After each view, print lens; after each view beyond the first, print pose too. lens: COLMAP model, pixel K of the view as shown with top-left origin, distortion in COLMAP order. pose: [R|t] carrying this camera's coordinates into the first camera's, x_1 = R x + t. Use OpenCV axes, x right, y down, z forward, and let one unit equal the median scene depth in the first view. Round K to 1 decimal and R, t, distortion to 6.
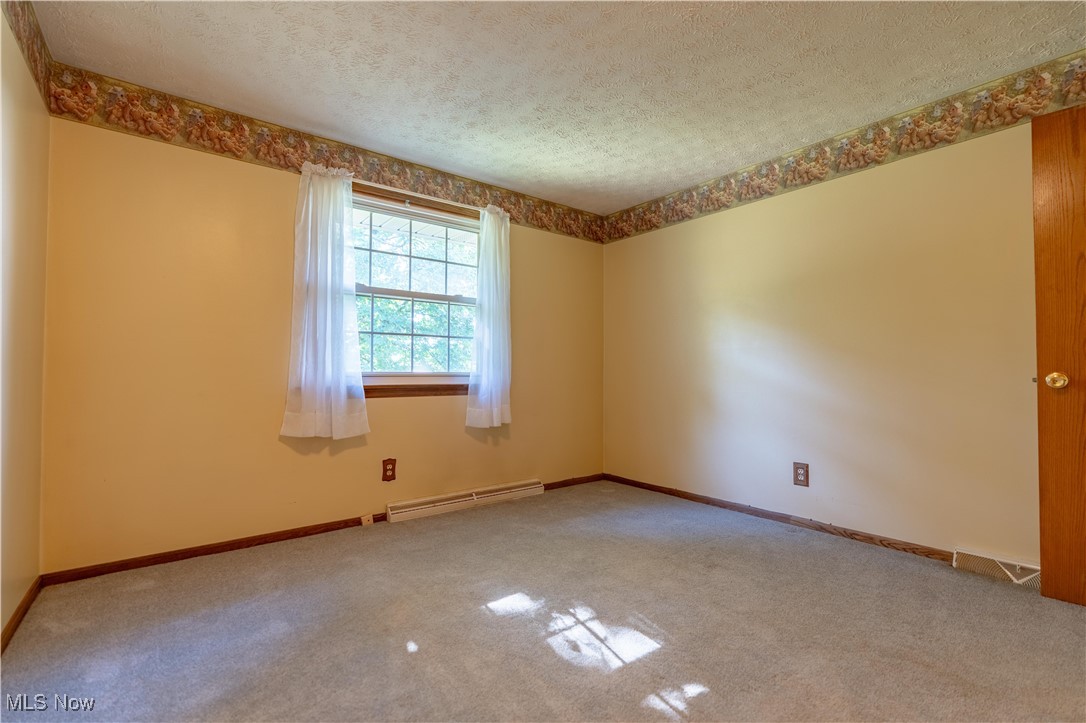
lens RADIAL K [[491.8, 0, 549.0], [0, 491.8, 363.9], [0, 0, 1]] dist [-0.000275, 0.001017]
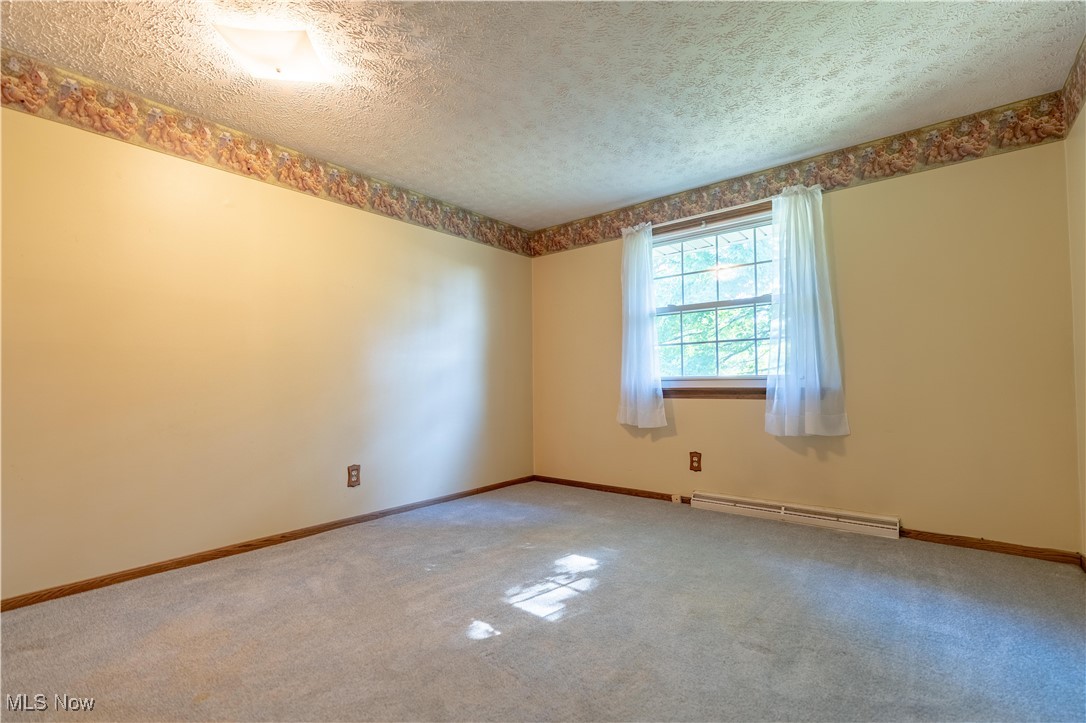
lens RADIAL K [[490.3, 0, 538.1], [0, 490.3, 364.5], [0, 0, 1]] dist [0.000252, 0.000113]
pose [[0.200406, -0.035726, -0.979061, 0.729889], [0.034072, 0.998985, -0.029479, 0.009998], [0.979120, -0.027451, 0.201419, 0.414864]]
